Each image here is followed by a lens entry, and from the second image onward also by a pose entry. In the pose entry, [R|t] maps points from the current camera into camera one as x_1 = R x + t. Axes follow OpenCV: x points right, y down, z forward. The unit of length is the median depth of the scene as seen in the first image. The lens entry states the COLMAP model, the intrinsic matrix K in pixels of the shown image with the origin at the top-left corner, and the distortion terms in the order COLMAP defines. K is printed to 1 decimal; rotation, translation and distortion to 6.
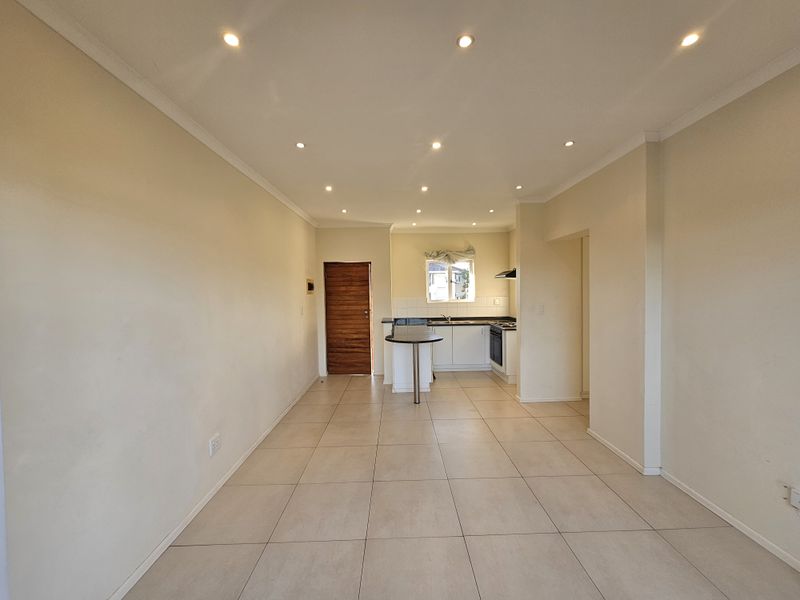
lens RADIAL K [[322.9, 0, 398.8], [0, 322.9, 302.1], [0, 0, 1]] dist [0.001889, -0.000260]
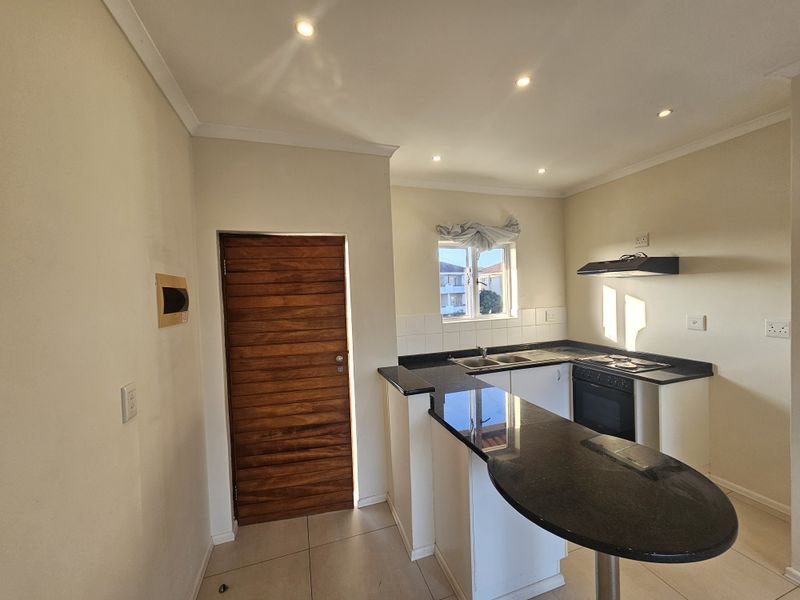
lens RADIAL K [[322.9, 0, 404.8], [0, 322.9, 297.1], [0, 0, 1]] dist [0.001889, -0.000260]
pose [[0.949656, -0.024981, 0.312297, -0.145357], [0.032901, 0.999256, -0.020116, -0.033865], [-0.311563, 0.029378, 0.949771, 0.577145]]
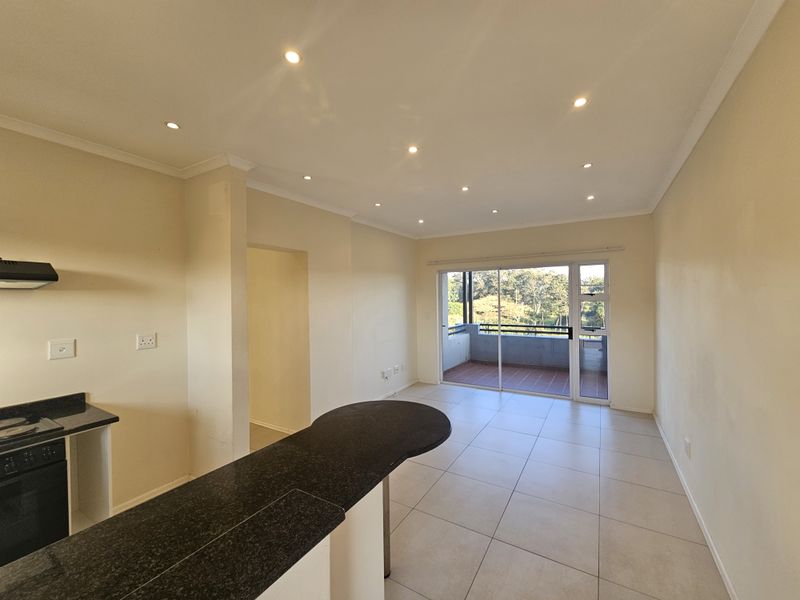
lens RADIAL K [[322.9, 0, 400.4], [0, 322.9, 300.8], [0, 0, 1]] dist [0.001889, -0.000260]
pose [[-0.864625, 0.010606, 0.502305, -0.140428], [0.033633, 0.998756, 0.036804, -0.058650], [-0.501290, 0.048716, -0.863907, 1.203773]]
